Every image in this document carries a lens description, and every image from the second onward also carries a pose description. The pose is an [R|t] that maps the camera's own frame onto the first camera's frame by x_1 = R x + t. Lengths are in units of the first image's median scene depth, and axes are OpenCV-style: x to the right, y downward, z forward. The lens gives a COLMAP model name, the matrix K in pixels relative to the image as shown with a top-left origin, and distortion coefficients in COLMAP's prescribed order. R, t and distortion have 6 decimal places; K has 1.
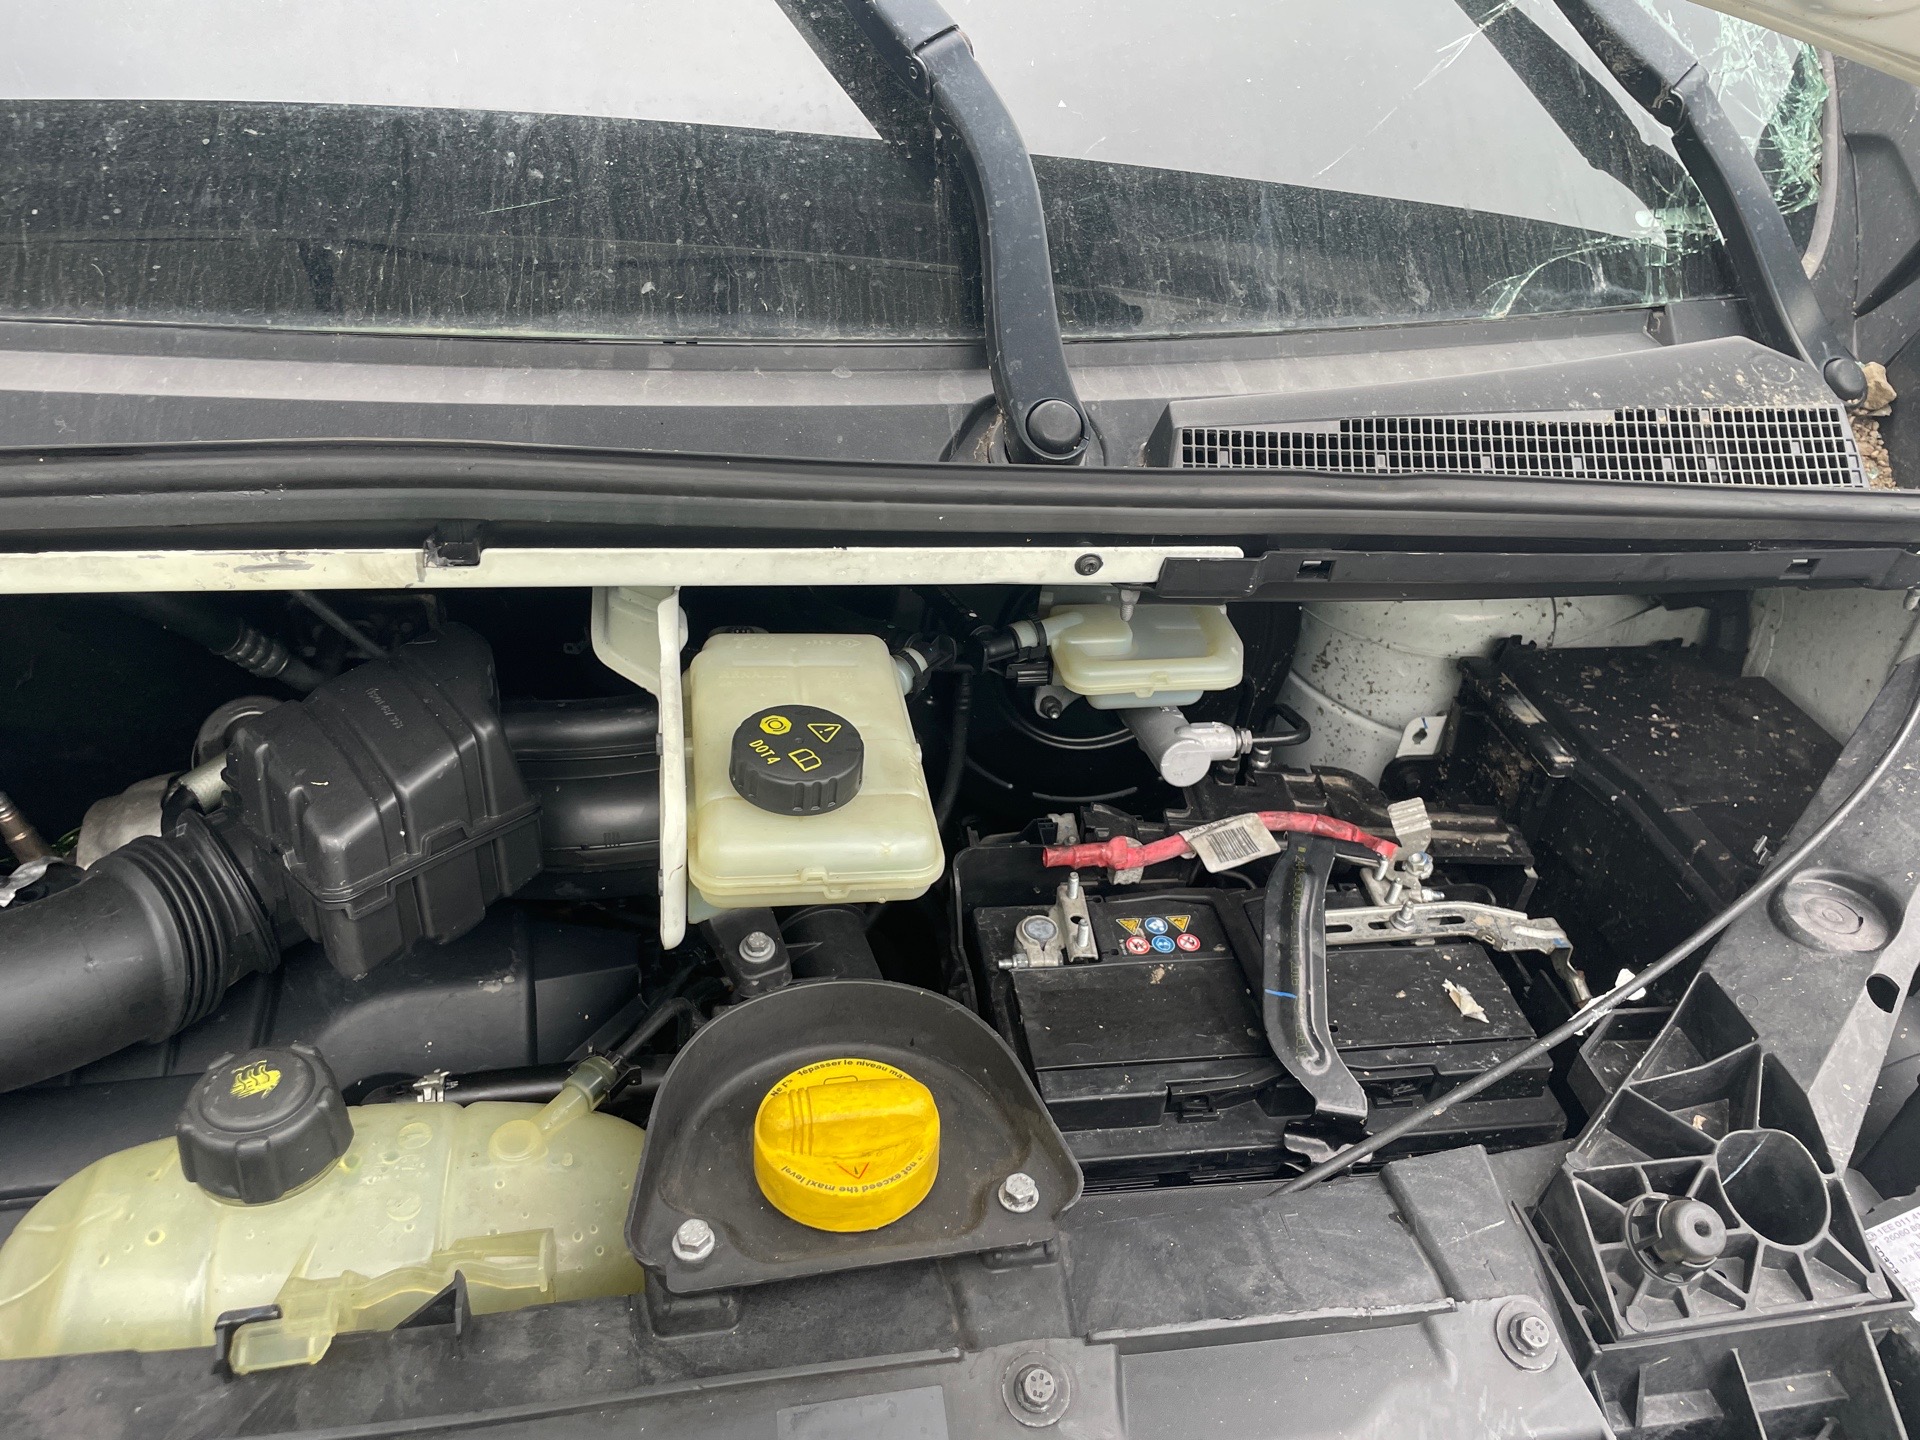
lens RADIAL K [[1452.8, 0, 959.5], [0, 1452.8, 708.2], [0, 0, 1]] dist [0.083133, -0.108347]
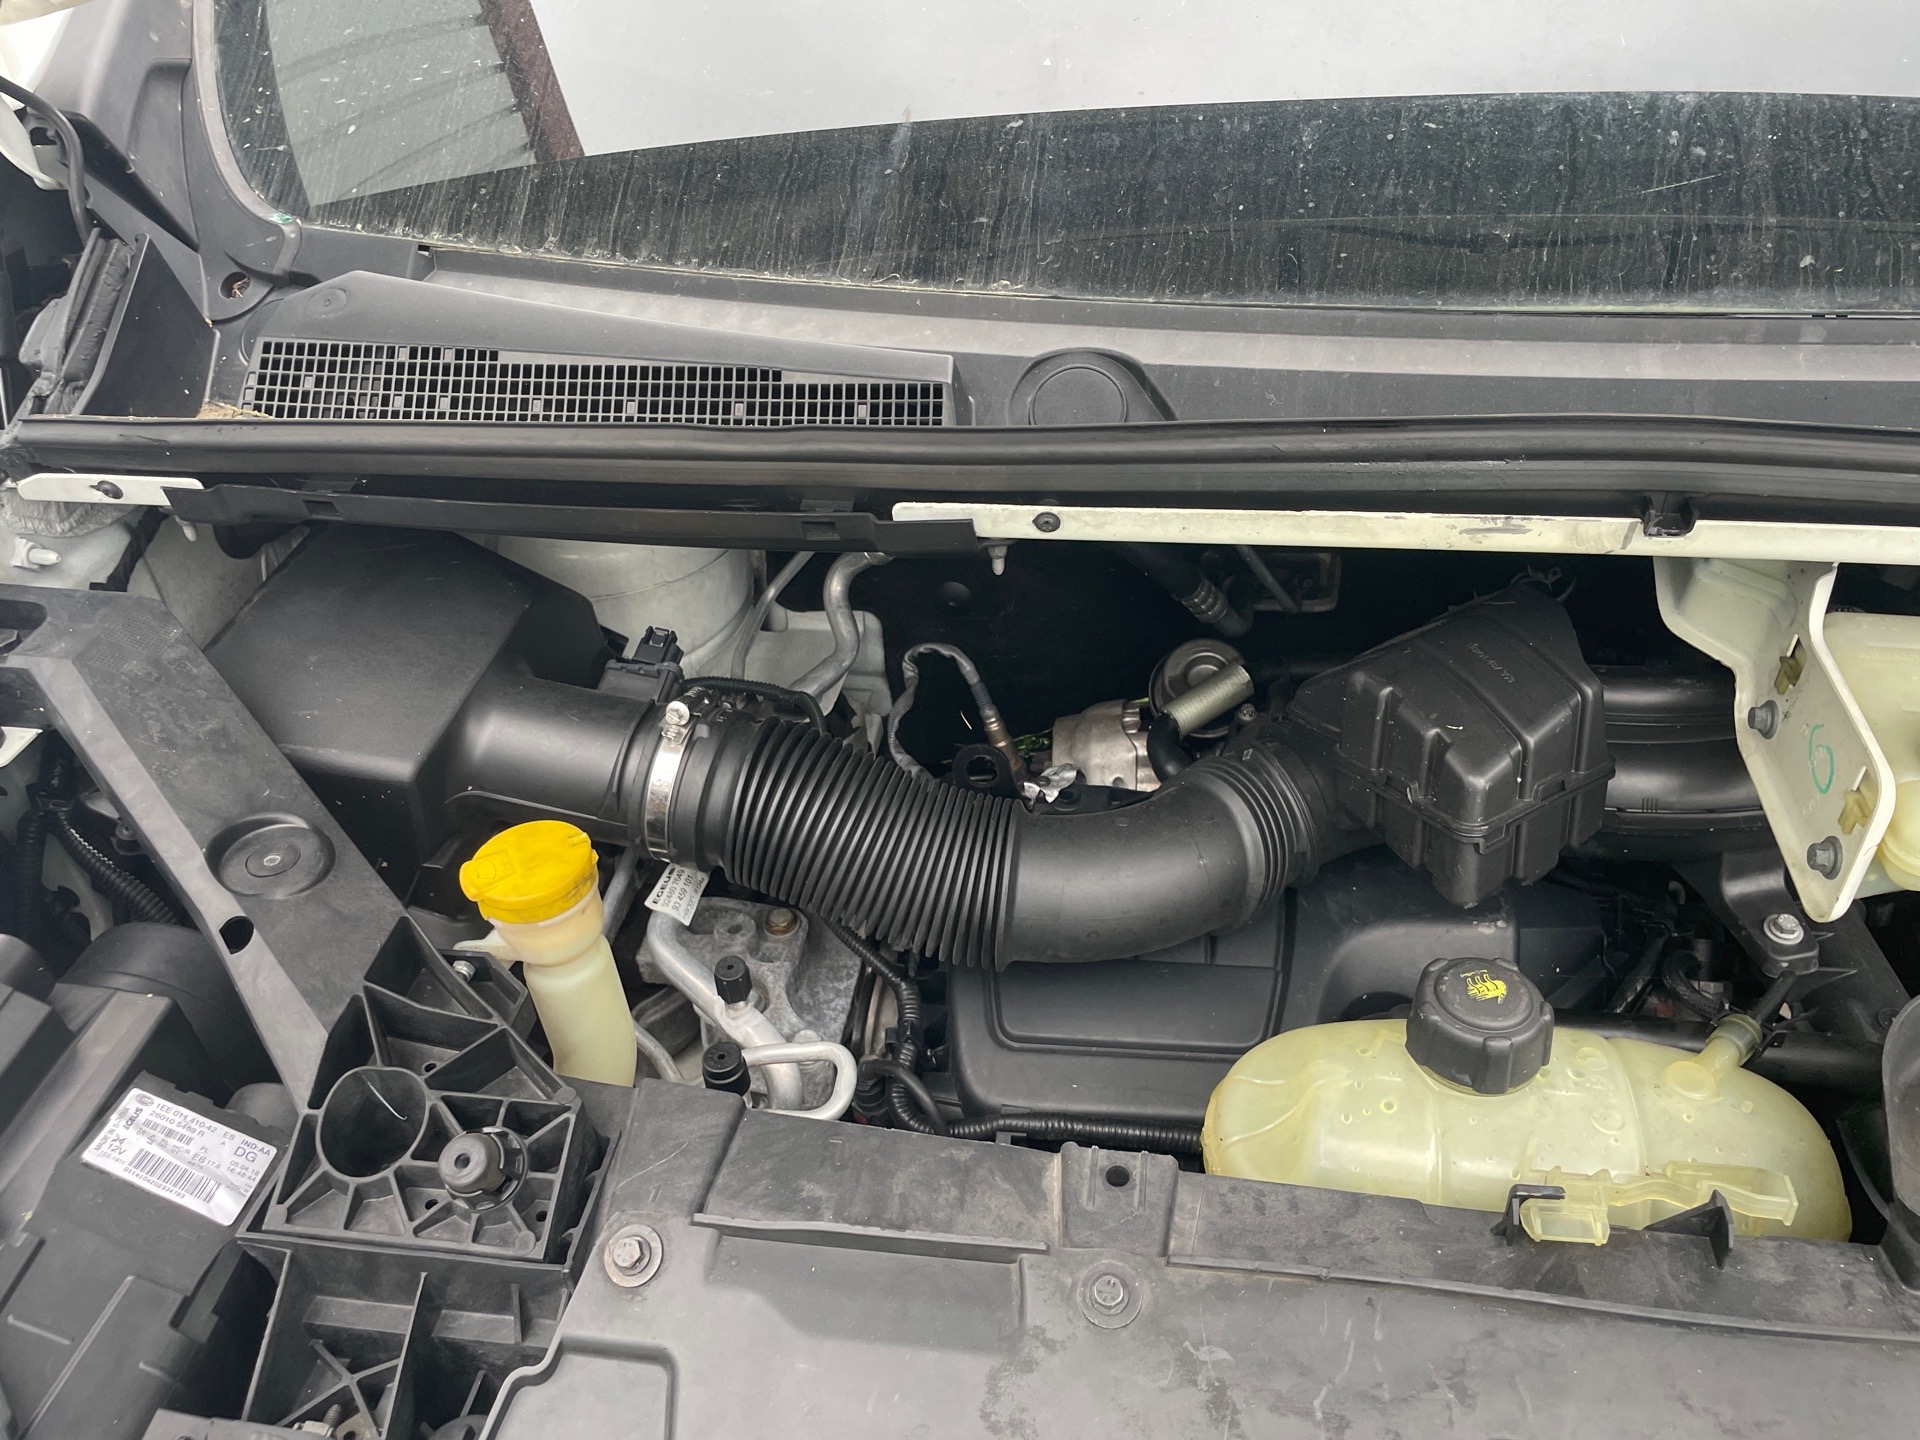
lens RADIAL K [[1439.3, 0, 968.5], [0, 1439.3, 738.1], [0, 0, 1]] dist [0.083794, -0.107926]
pose [[0.937040, 0.094433, -0.336212, -0.392387], [-0.078479, 0.995062, 0.060762, 0.020657], [0.340290, -0.030551, 0.939824, -0.142372]]
